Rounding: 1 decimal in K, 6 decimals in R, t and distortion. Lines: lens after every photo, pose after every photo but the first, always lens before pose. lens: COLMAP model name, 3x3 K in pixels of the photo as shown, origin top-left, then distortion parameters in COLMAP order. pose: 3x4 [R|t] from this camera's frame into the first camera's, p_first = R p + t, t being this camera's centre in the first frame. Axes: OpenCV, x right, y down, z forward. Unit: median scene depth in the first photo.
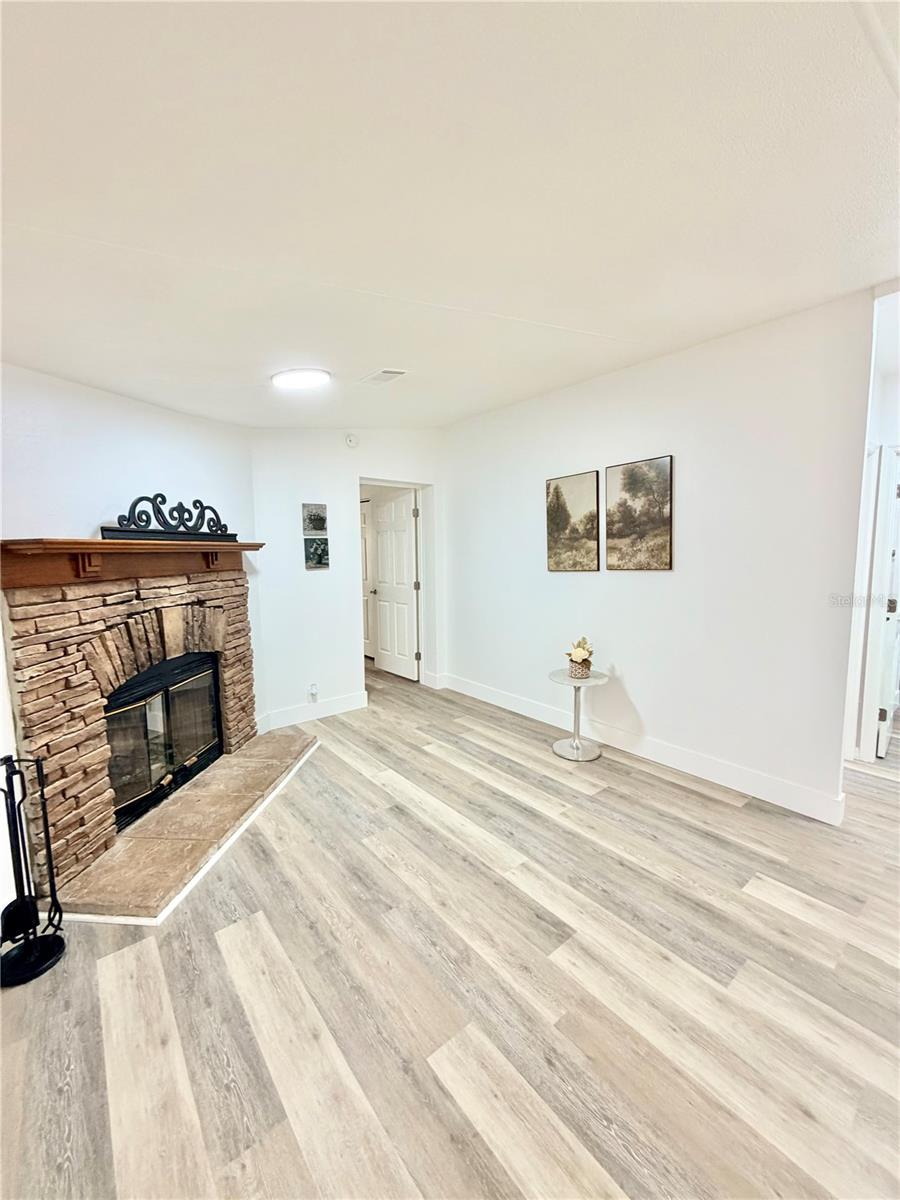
lens RADIAL K [[475.9, 0, 453.5], [0, 475.9, 595.5], [0, 0, 1]] dist [0.000547, 0.000290]
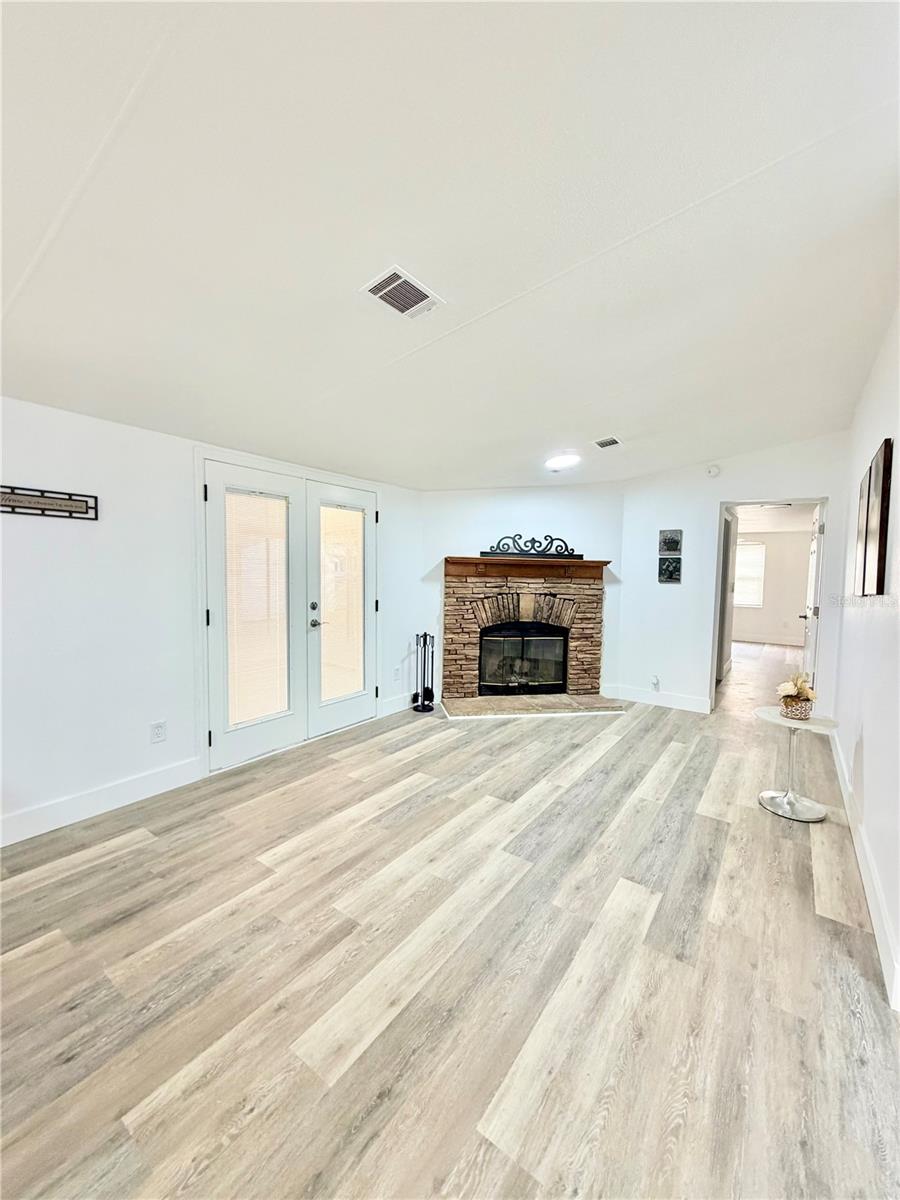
lens RADIAL K [[475.9, 0, 452.9], [0, 475.9, 599.1], [0, 0, 1]] dist [0.000547, 0.000290]
pose [[0.268876, 0.072700, -0.960427, 1.231569], [-0.119731, 0.991936, 0.041566, 0.002000], [0.955704, 0.103817, 0.275412, 0.236230]]
